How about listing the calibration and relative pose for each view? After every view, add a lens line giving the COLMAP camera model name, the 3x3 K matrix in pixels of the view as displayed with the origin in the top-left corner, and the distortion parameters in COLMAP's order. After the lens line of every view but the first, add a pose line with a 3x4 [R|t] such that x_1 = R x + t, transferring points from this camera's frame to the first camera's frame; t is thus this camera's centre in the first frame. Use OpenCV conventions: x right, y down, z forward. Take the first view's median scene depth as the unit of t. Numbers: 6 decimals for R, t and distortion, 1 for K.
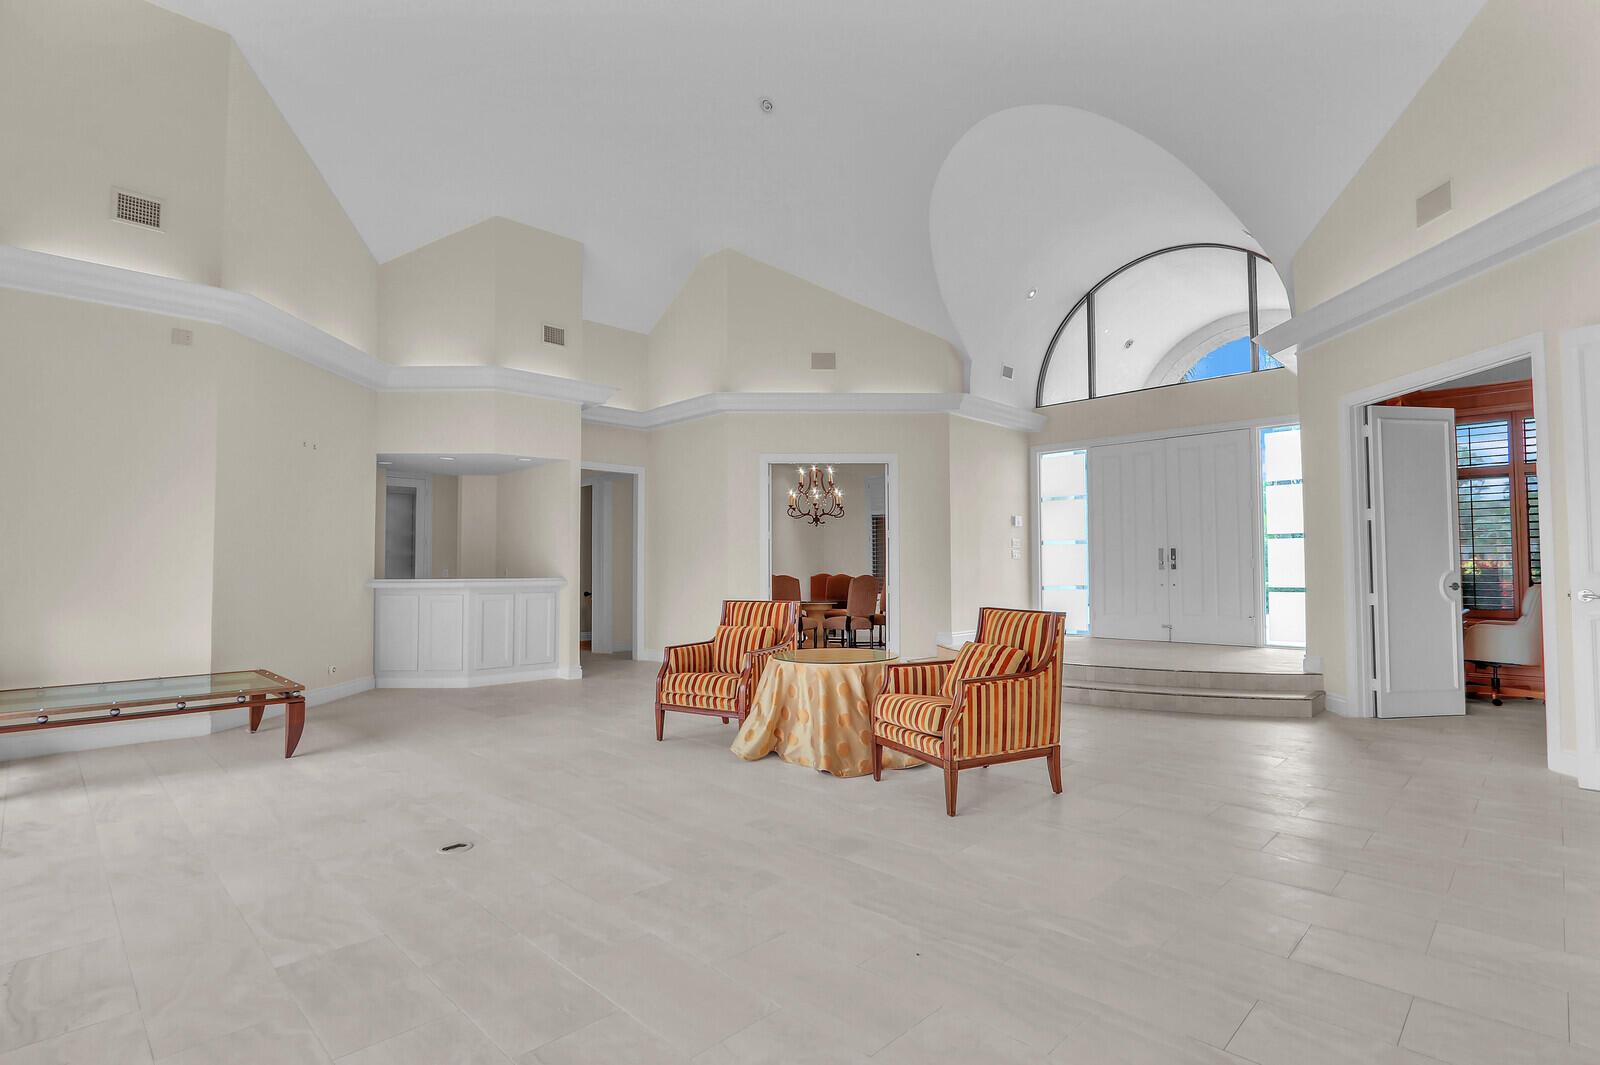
lens RADIAL K [[761.2, 0, 809.5], [0, 761.2, 566.9], [0, 0, 1]] dist [-0.005244, -0.000658]
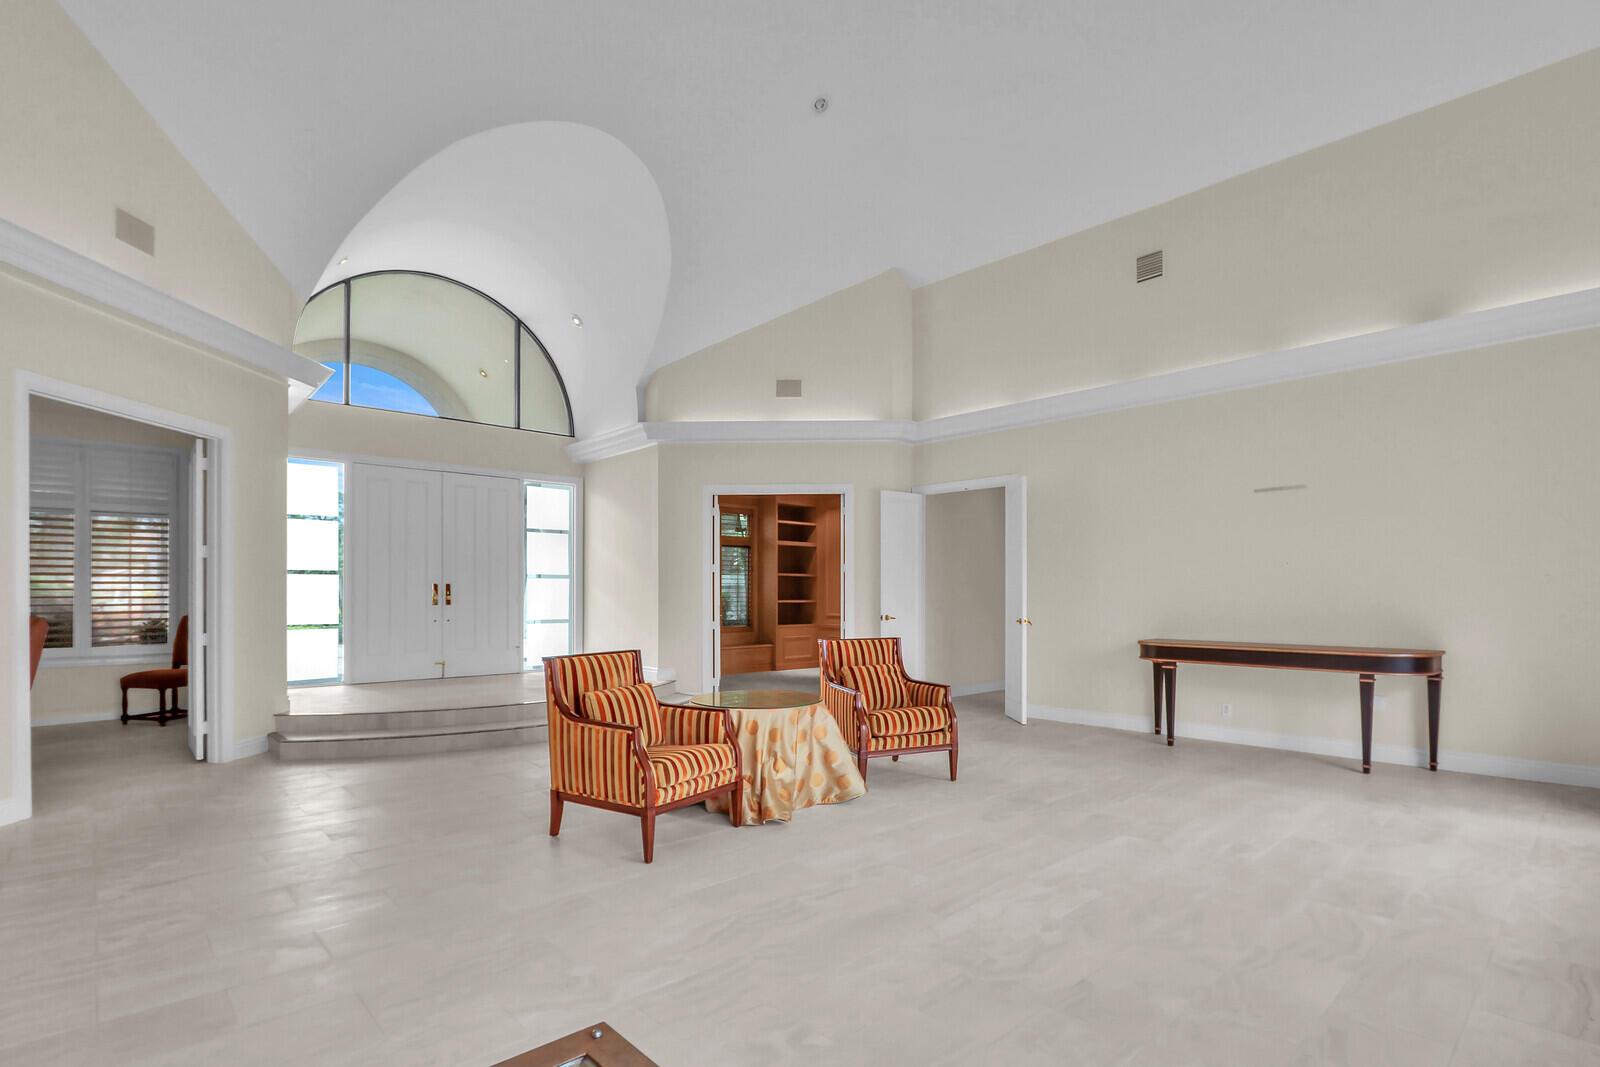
lens RADIAL K [[802.1, 0, 803.8], [0, 802.1, 595.4], [0, 0, 1]] dist [-0.032533, 0.001481]
pose [[0.040291, 0.008108, 0.999155, -0.914008], [0.002685, 0.999963, -0.008223, 0.000290], [-0.999184, 0.003014, 0.040267, 0.857937]]
